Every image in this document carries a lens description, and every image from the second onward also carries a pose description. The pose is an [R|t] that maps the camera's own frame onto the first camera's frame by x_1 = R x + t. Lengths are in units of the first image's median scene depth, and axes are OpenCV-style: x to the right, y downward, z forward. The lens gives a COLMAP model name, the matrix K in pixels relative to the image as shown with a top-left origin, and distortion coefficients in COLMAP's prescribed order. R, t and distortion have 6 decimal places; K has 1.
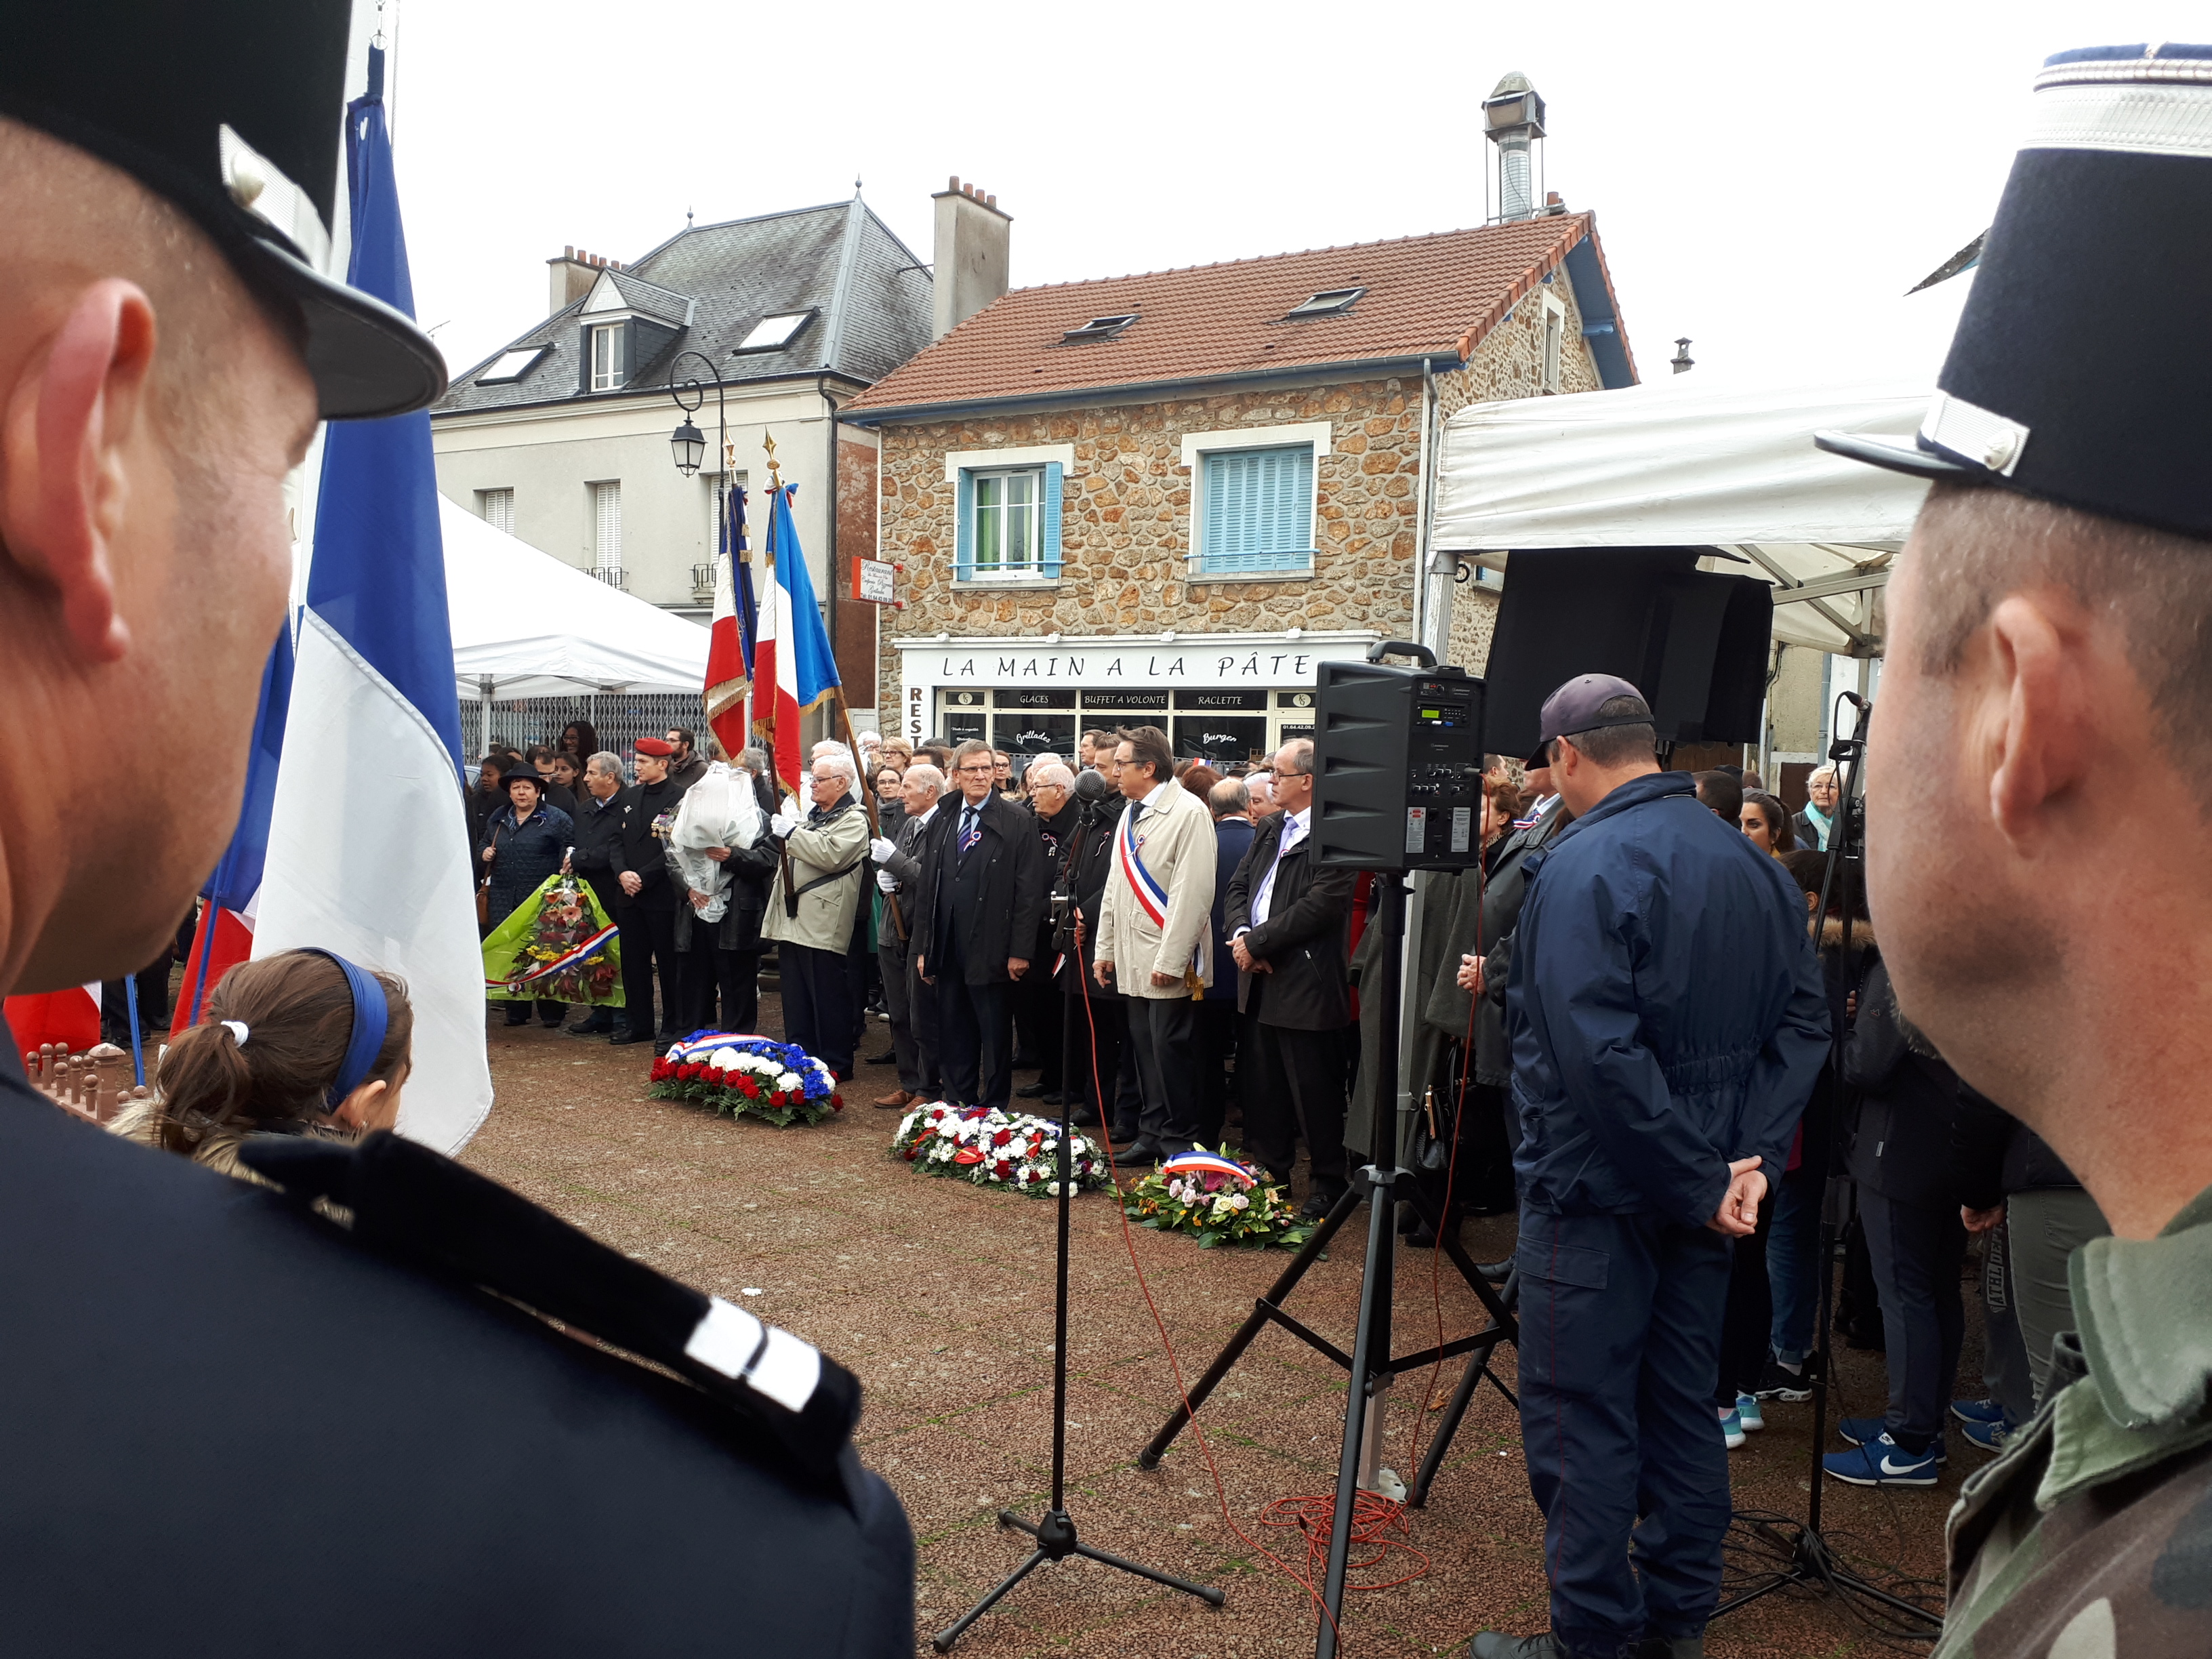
lens RADIAL K [[1754.2, 0, 1106.0], [0, 1754.2, 829.5], [0, 0, 1]] dist [0.255366, -0.694150]
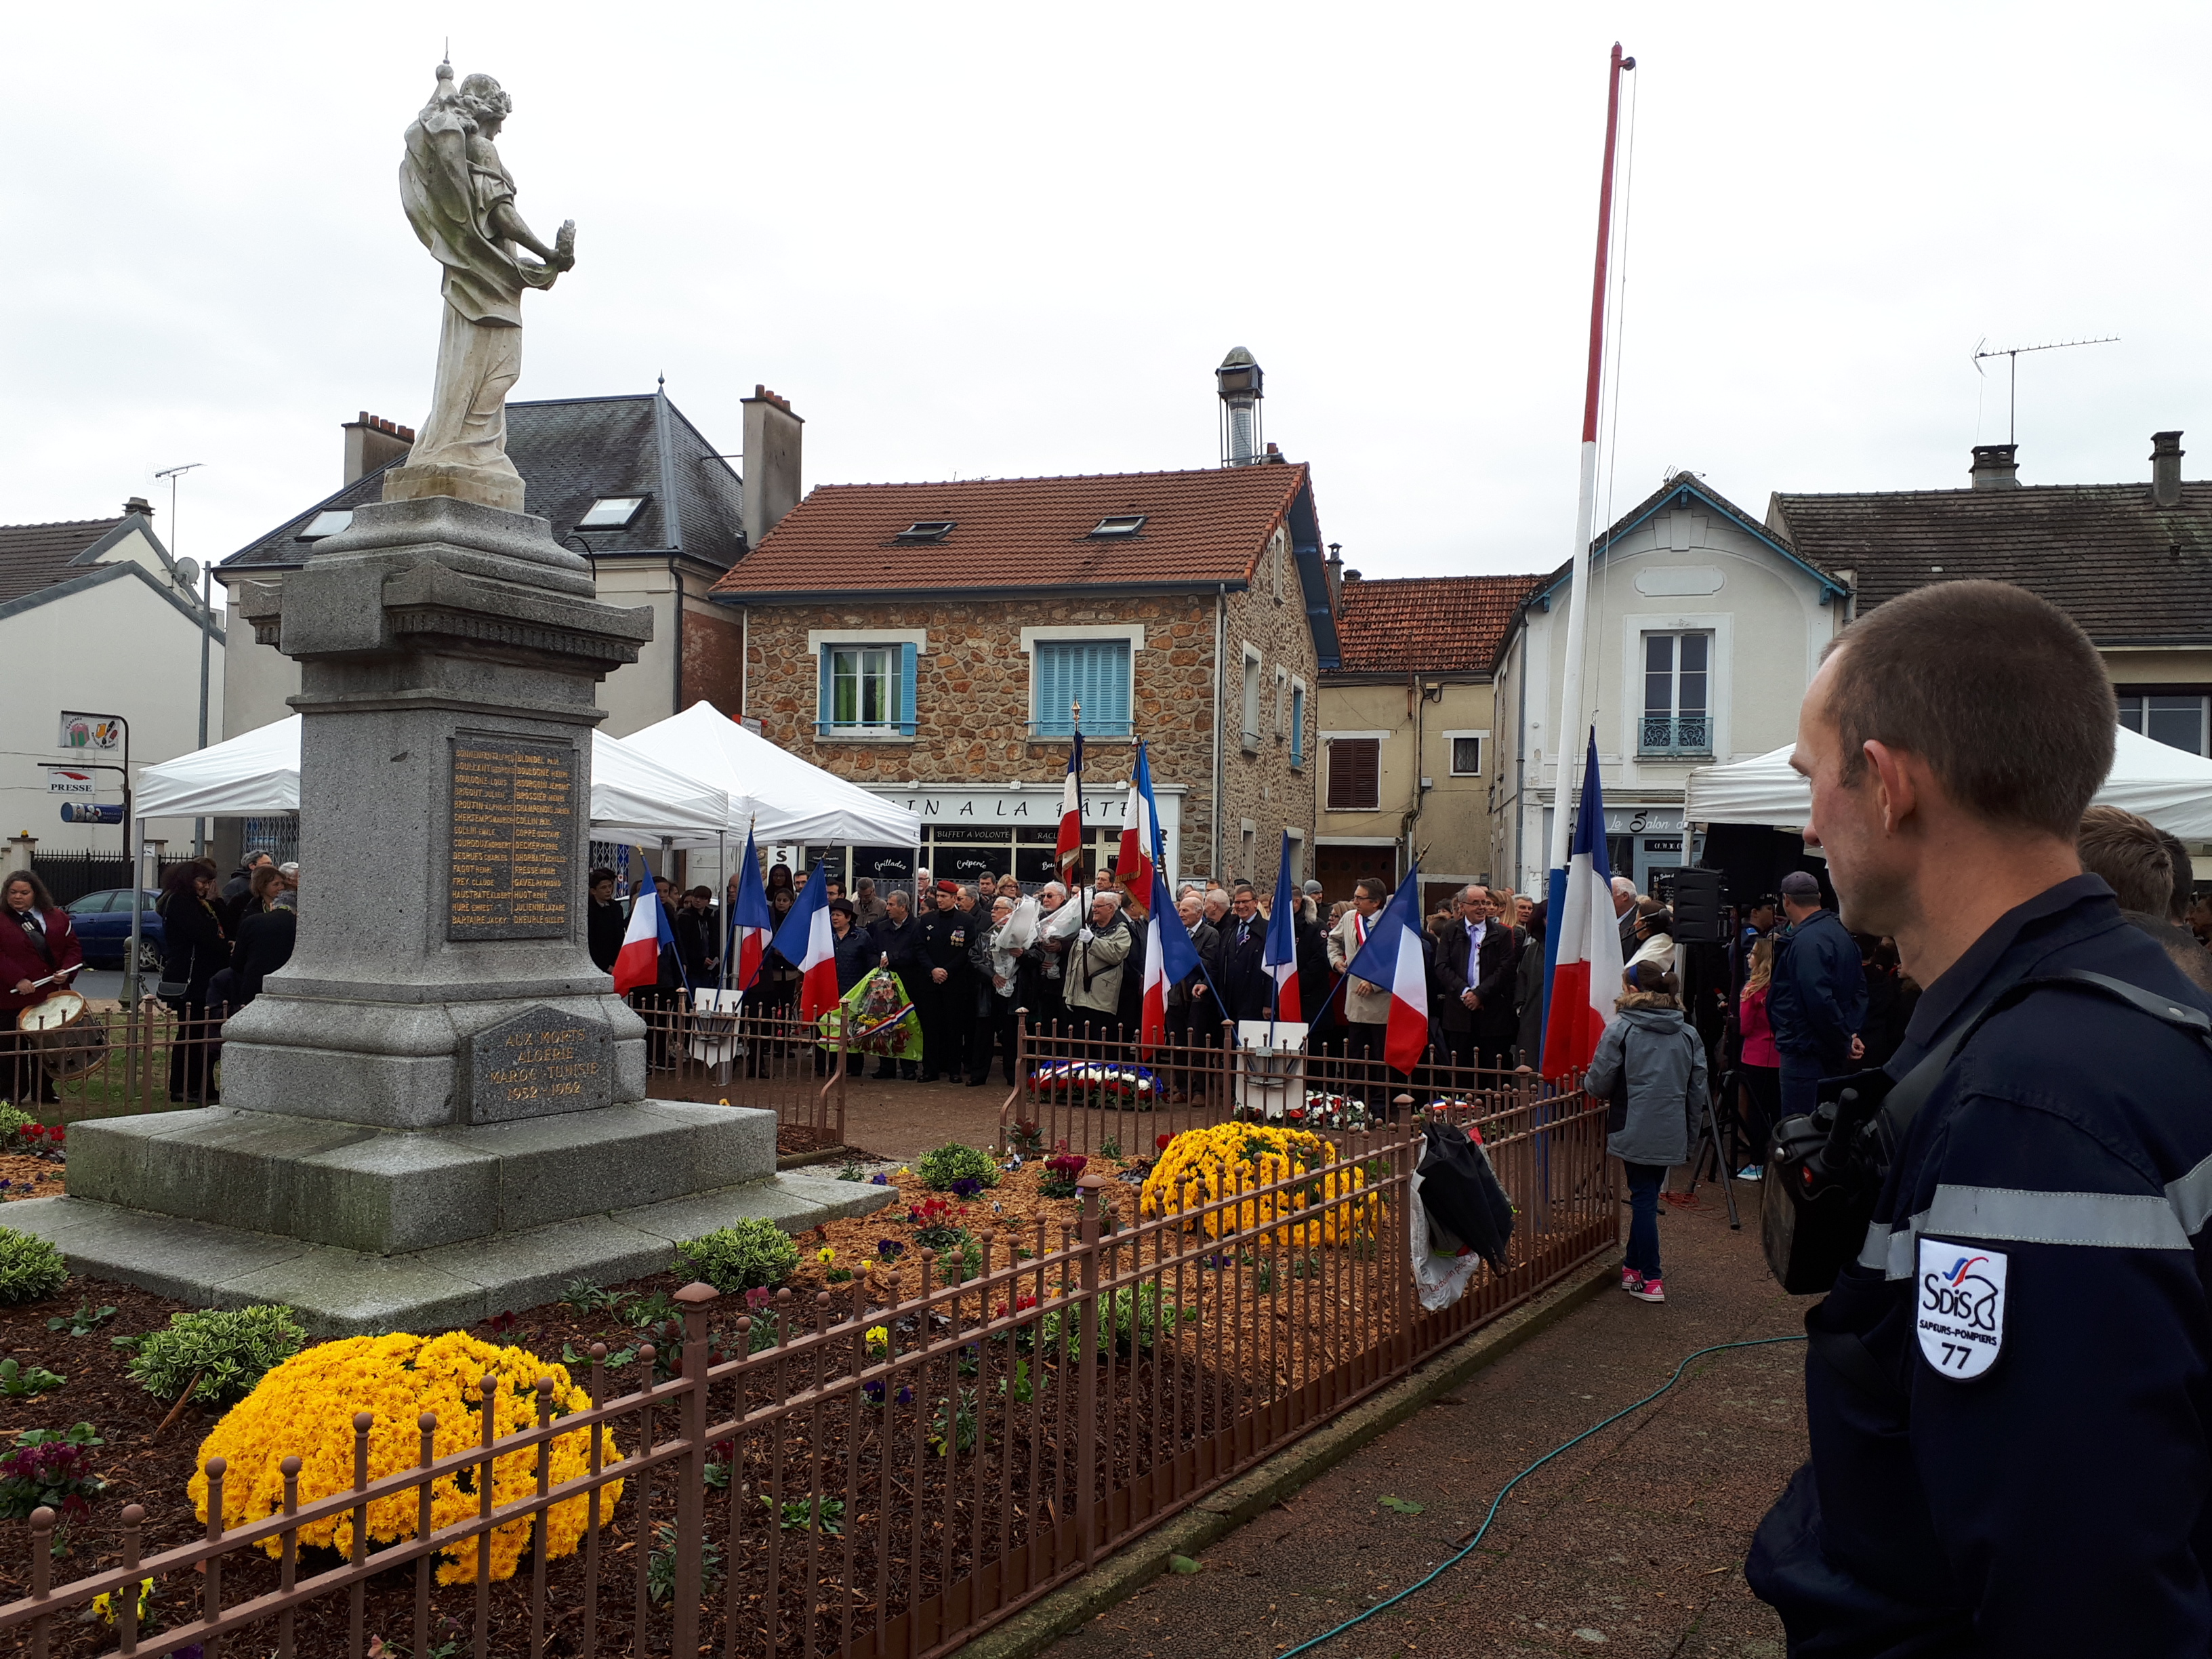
lens RADIAL K [[1702.7, 0, 1104.9], [0, 1702.7, 874.7], [0, 0, 1]] dist [0.176112, -0.357506]
pose [[0.973059, -0.005061, 0.230502, -0.170324], [0.014043, 0.999204, -0.037343, 0.000566], [-0.230129, 0.039574, 0.972355, -0.182834]]
